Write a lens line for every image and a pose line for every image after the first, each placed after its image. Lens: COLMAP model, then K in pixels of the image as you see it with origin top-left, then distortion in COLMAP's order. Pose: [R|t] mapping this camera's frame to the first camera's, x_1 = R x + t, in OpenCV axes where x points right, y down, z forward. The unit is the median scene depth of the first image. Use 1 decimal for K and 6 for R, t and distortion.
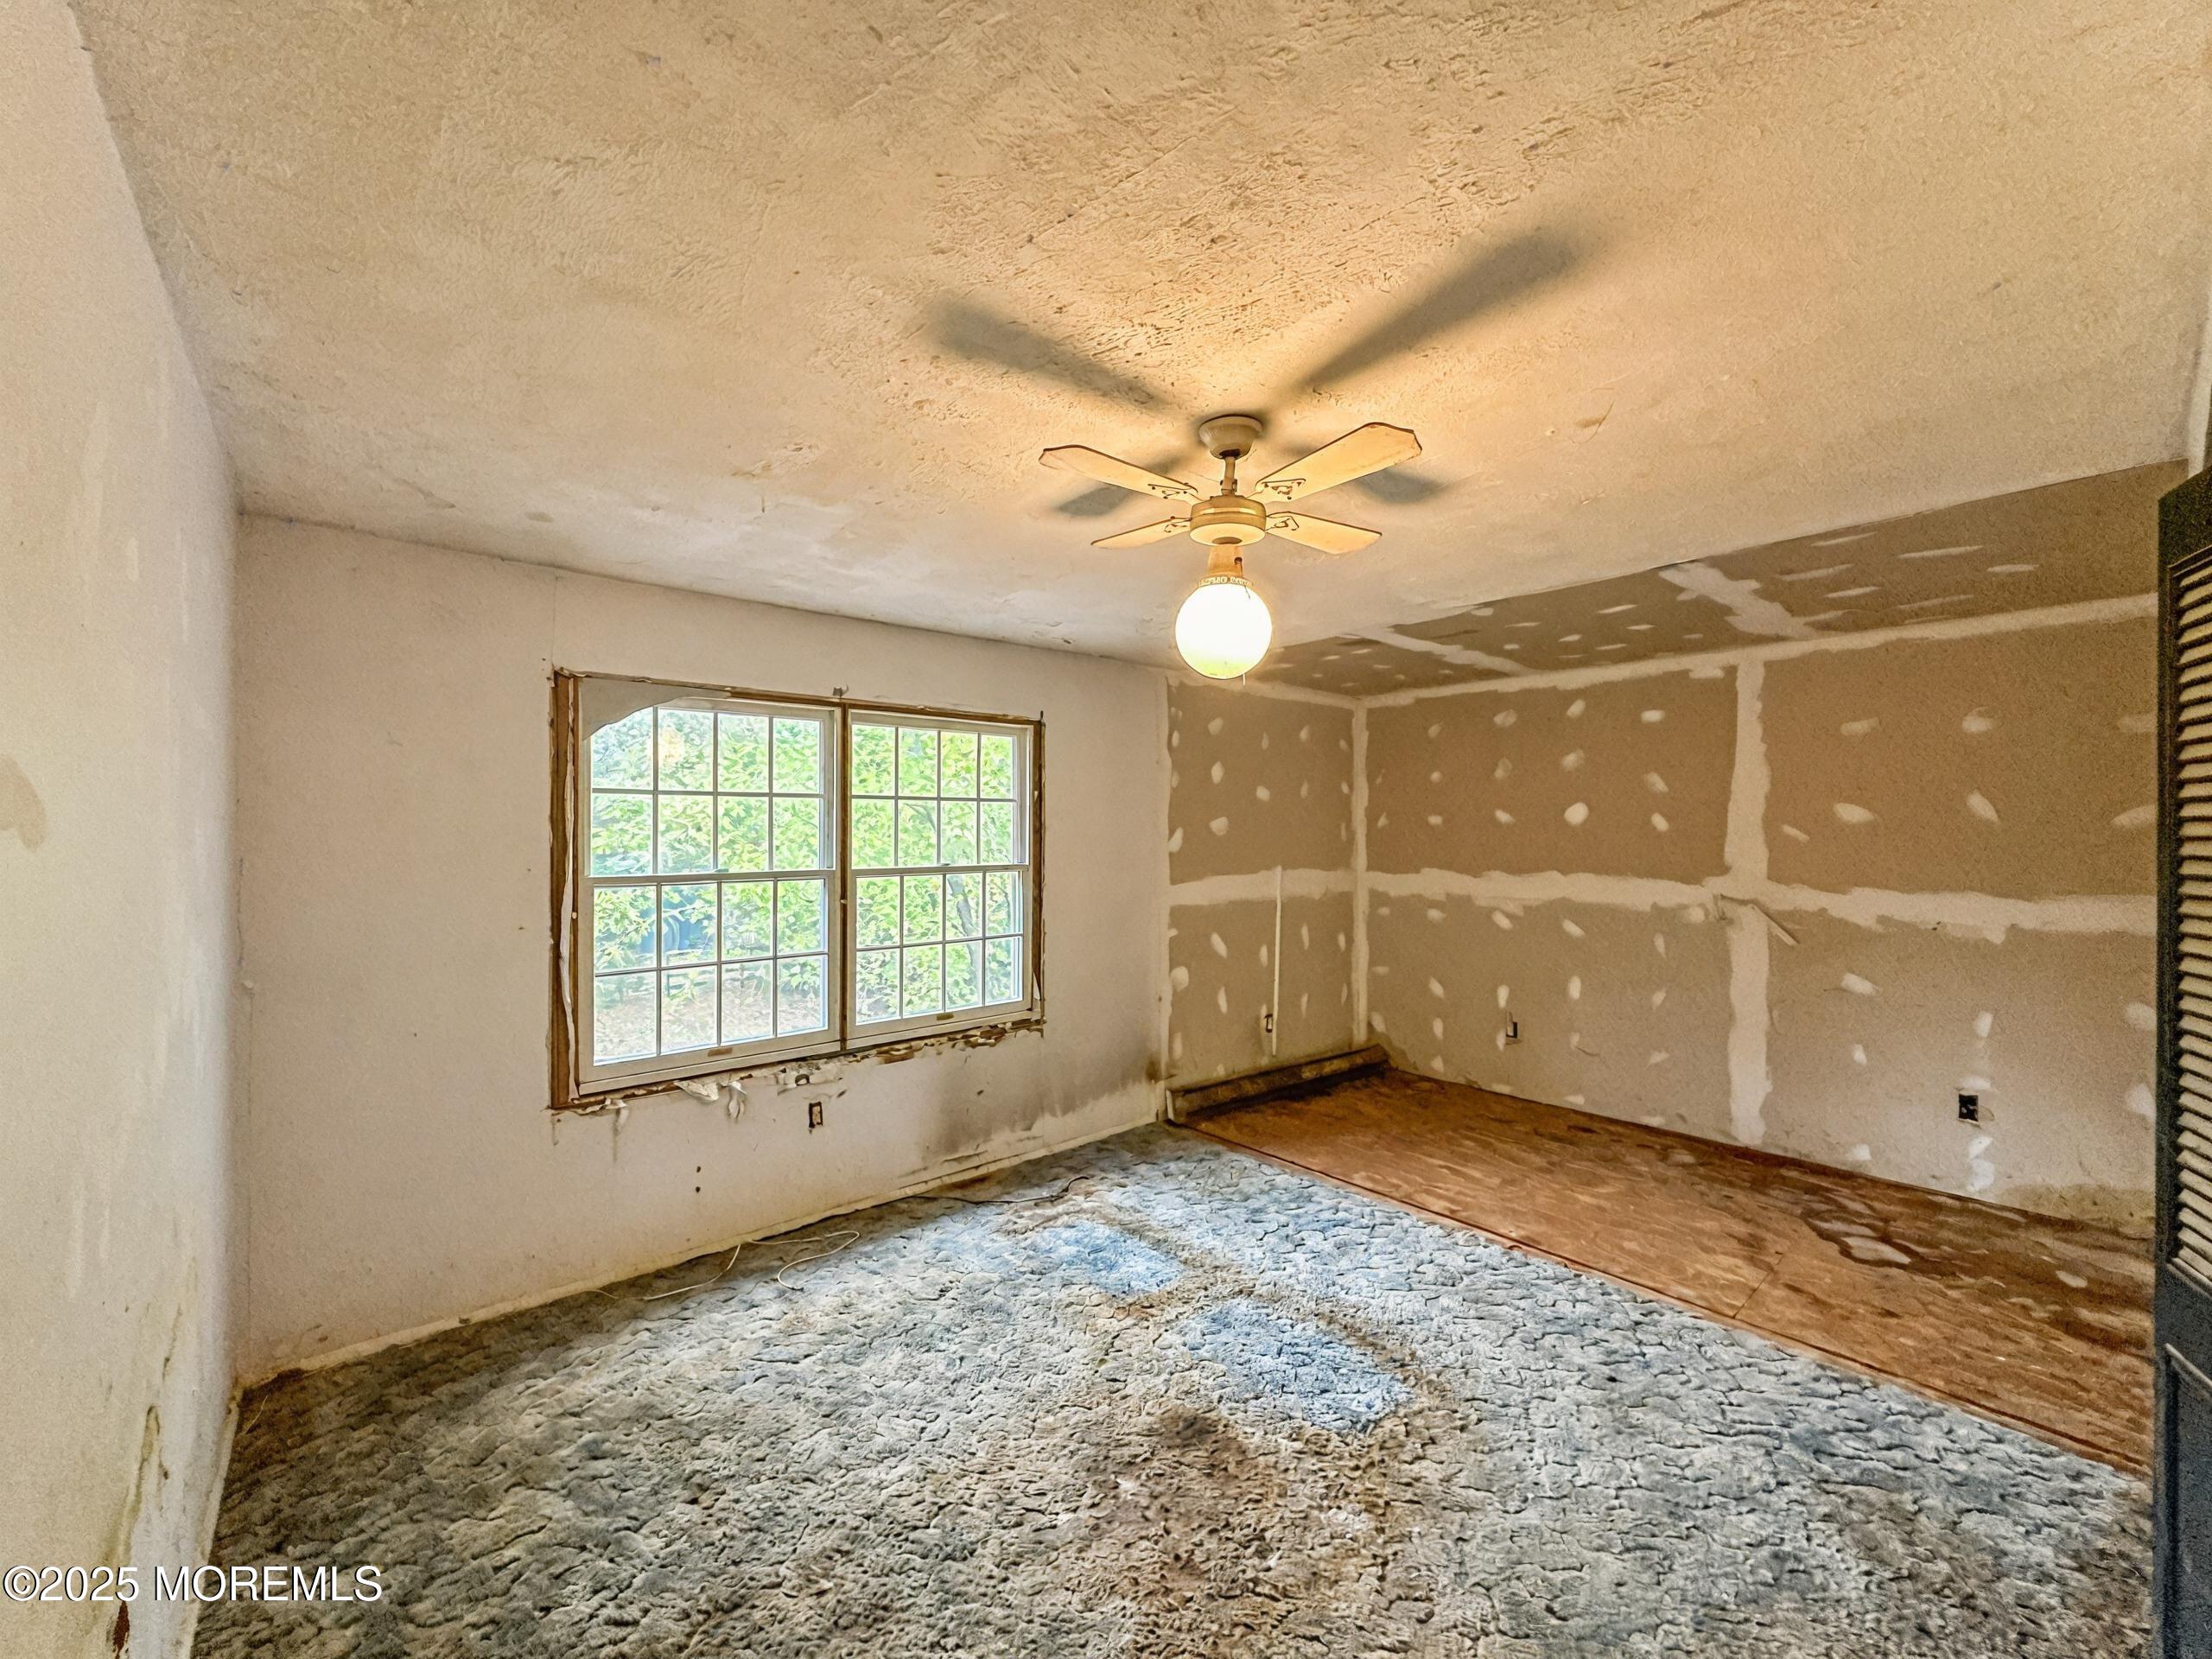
lens RADIAL K [[885.0, 0, 1107.2], [0, 885.0, 834.8], [0, 0, 1]] dist [0.000040, 0.000090]
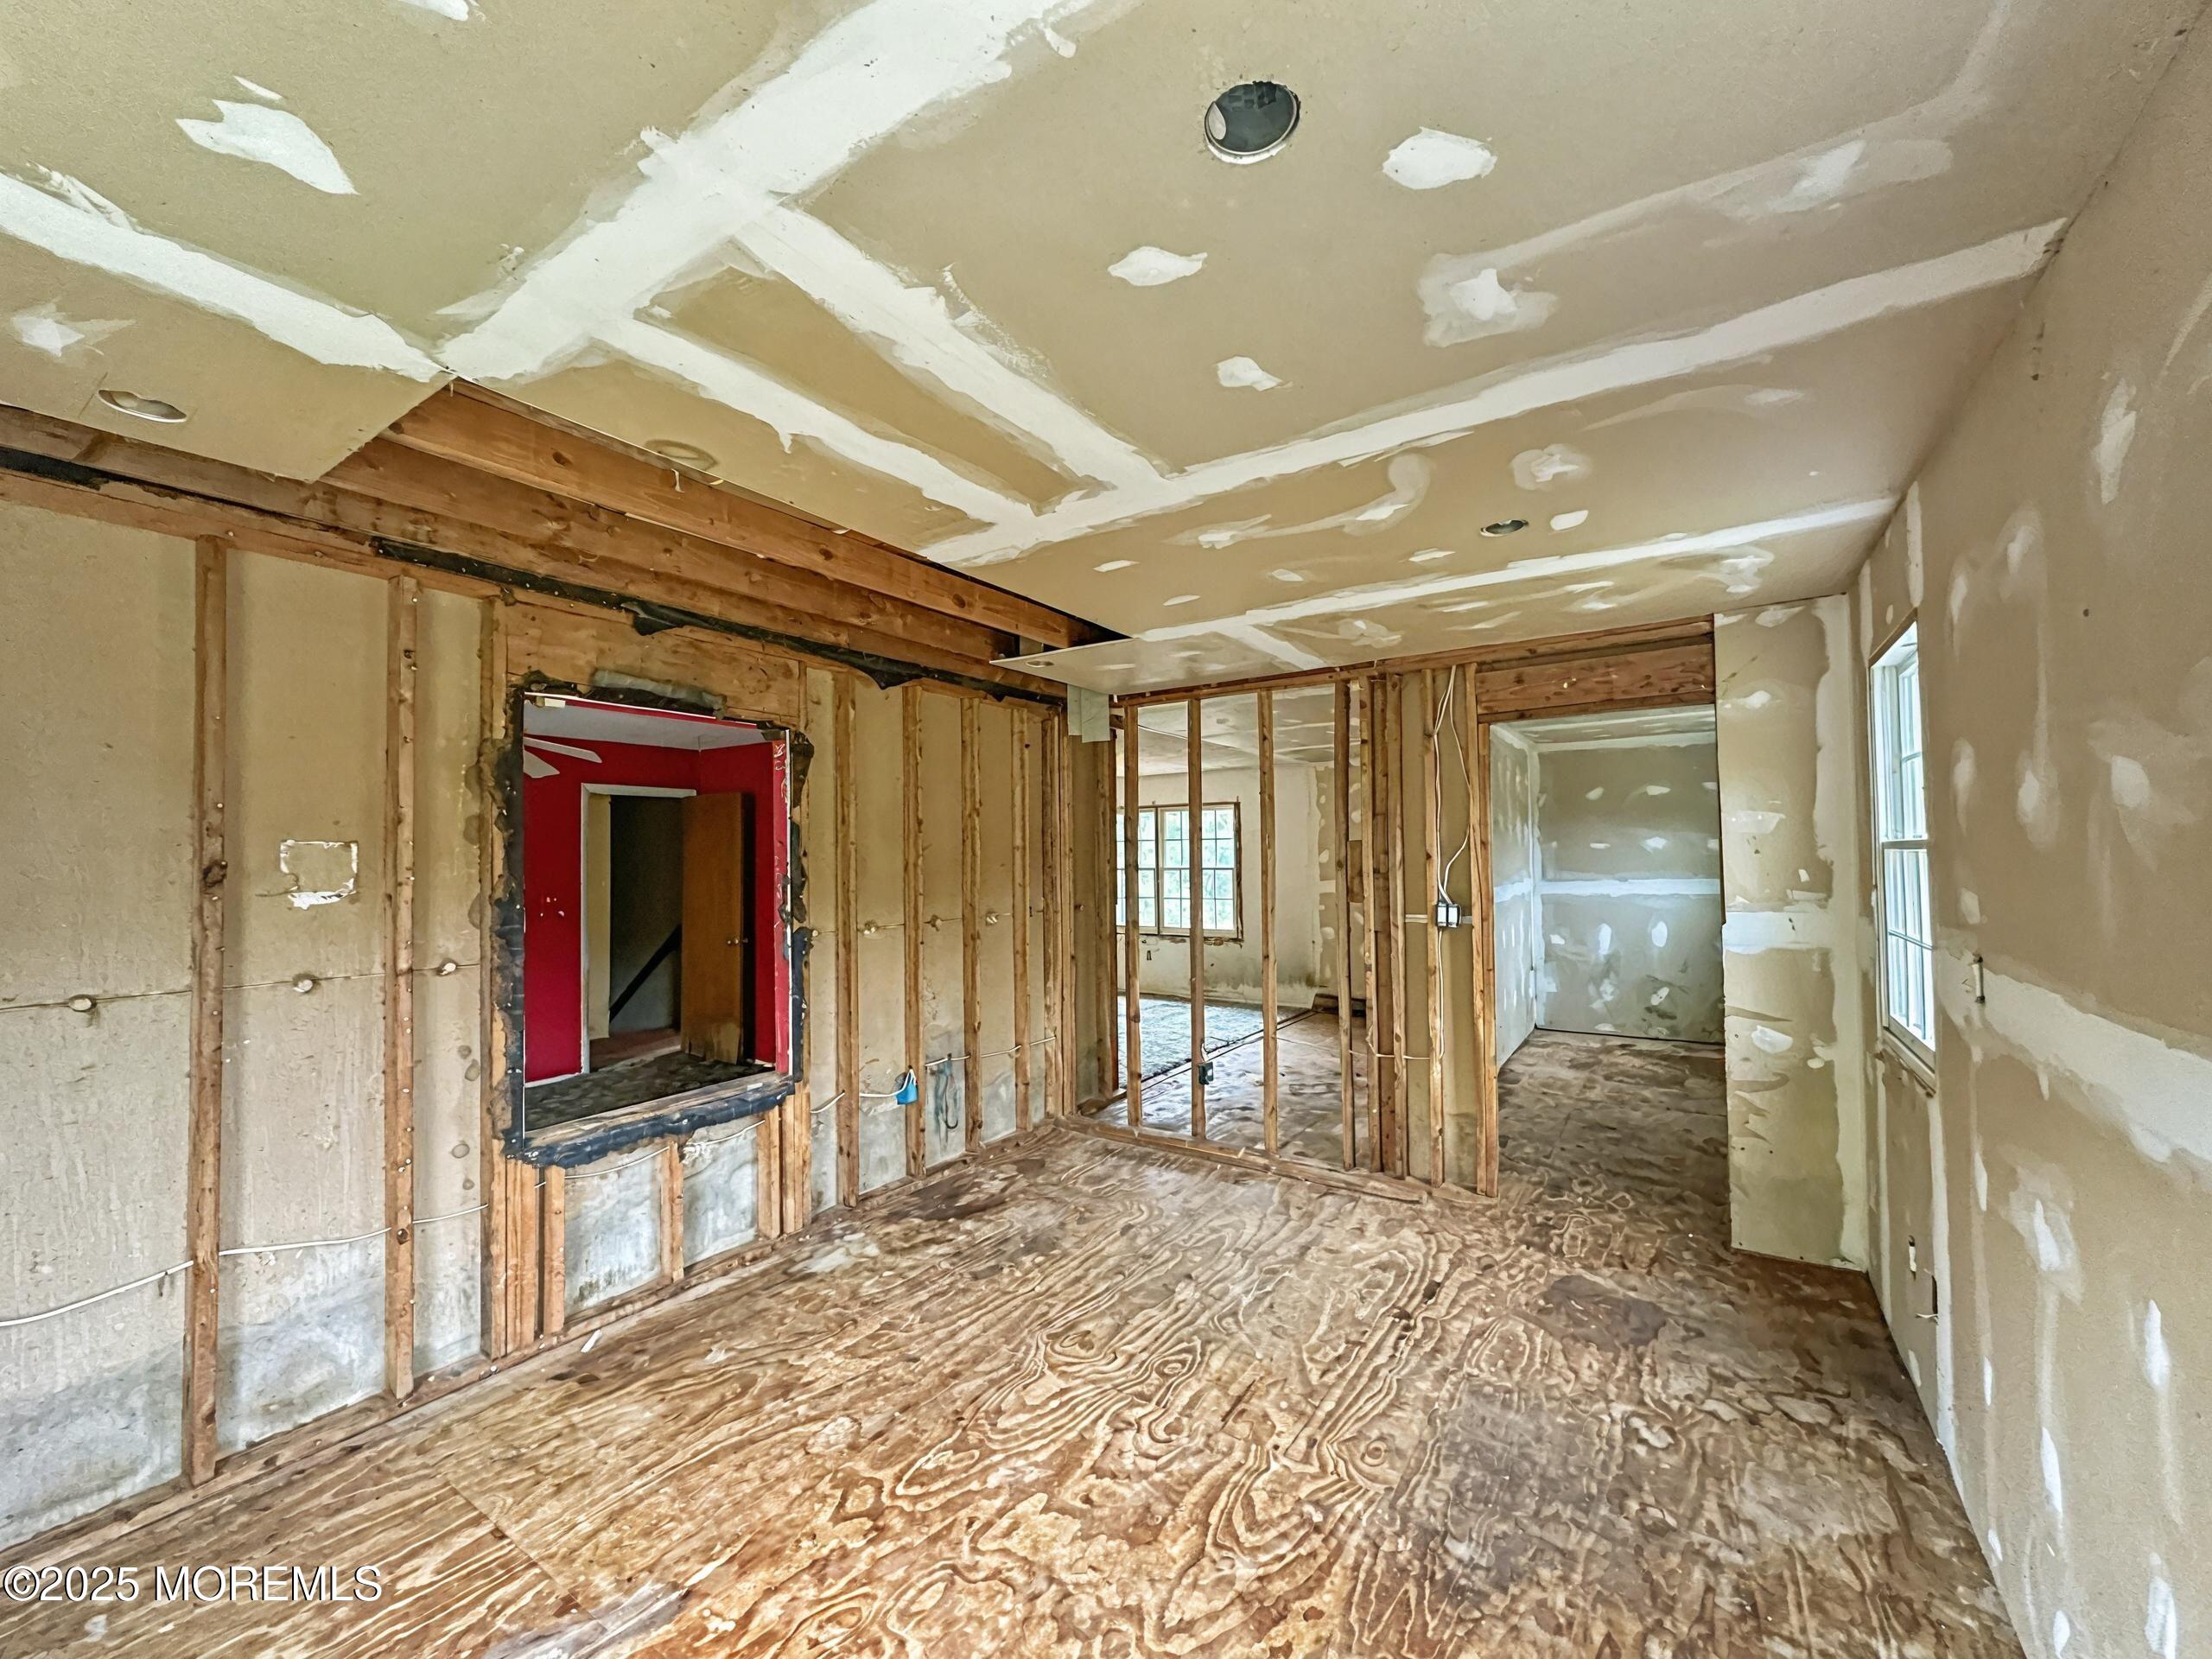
lens RADIAL K [[885.0, 0, 1108.6], [0, 885.0, 830.3], [0, 0, 1]] dist [0.000040, 0.000090]
pose [[0.277790, -0.023807, -0.960347, 1.940833], [0.011453, 0.999704, -0.021470, -0.014186], [0.960574, -0.005035, 0.277980, 0.092728]]
